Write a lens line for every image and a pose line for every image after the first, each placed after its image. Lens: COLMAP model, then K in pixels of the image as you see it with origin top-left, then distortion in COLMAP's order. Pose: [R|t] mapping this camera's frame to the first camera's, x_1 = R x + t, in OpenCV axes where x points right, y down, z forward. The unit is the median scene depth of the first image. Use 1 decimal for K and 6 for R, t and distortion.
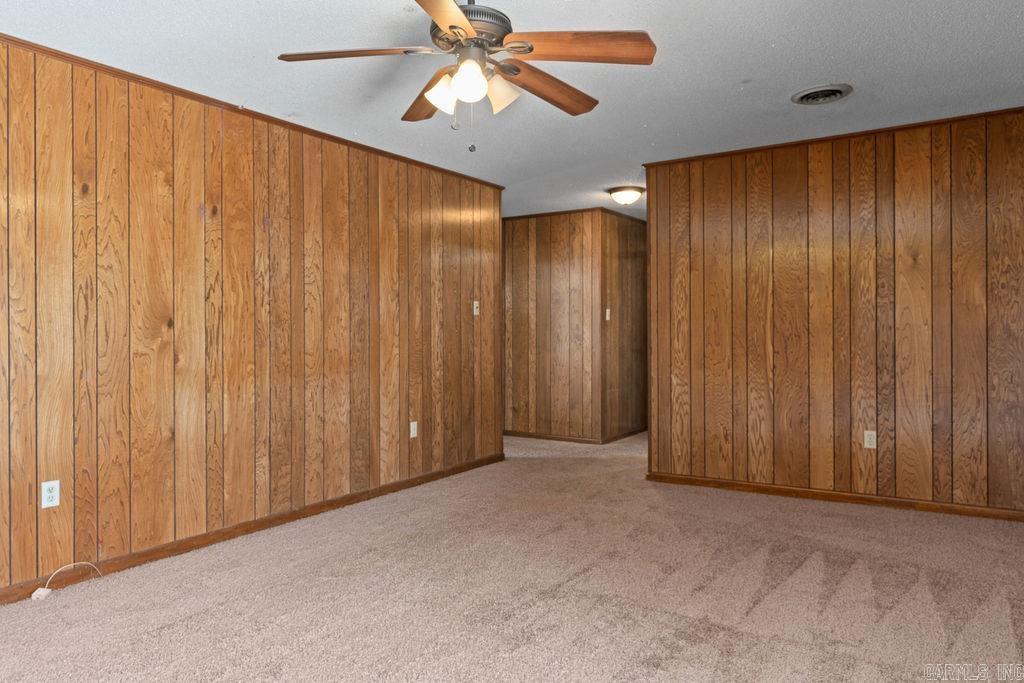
lens RADIAL K [[672.8, 0, 510.5], [0, 672.8, 334.3], [0, 0, 1]] dist [0.001347, -0.006625]
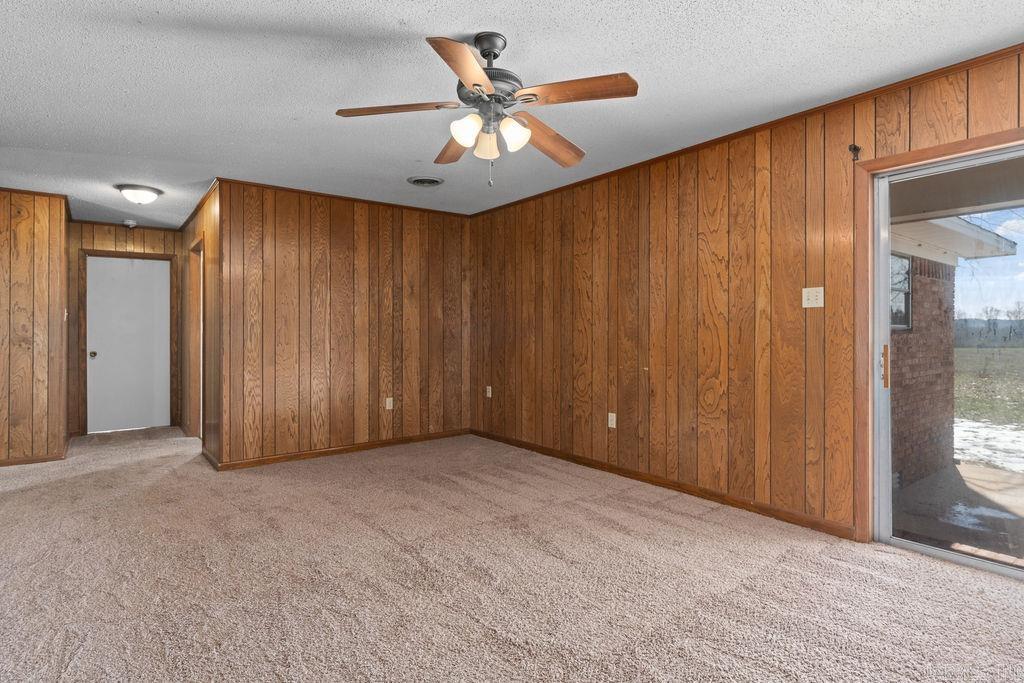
lens RADIAL K [[548.0, 0, 508.0], [0, 548.0, 334.8], [0, 0, 1]] dist [-0.006121, 0.001866]
pose [[0.335481, 0.001060, 0.942046, -0.509290], [0.005064, 0.999983, -0.002929, 0.003425], [-0.942033, 0.005753, 0.335470, 0.294184]]
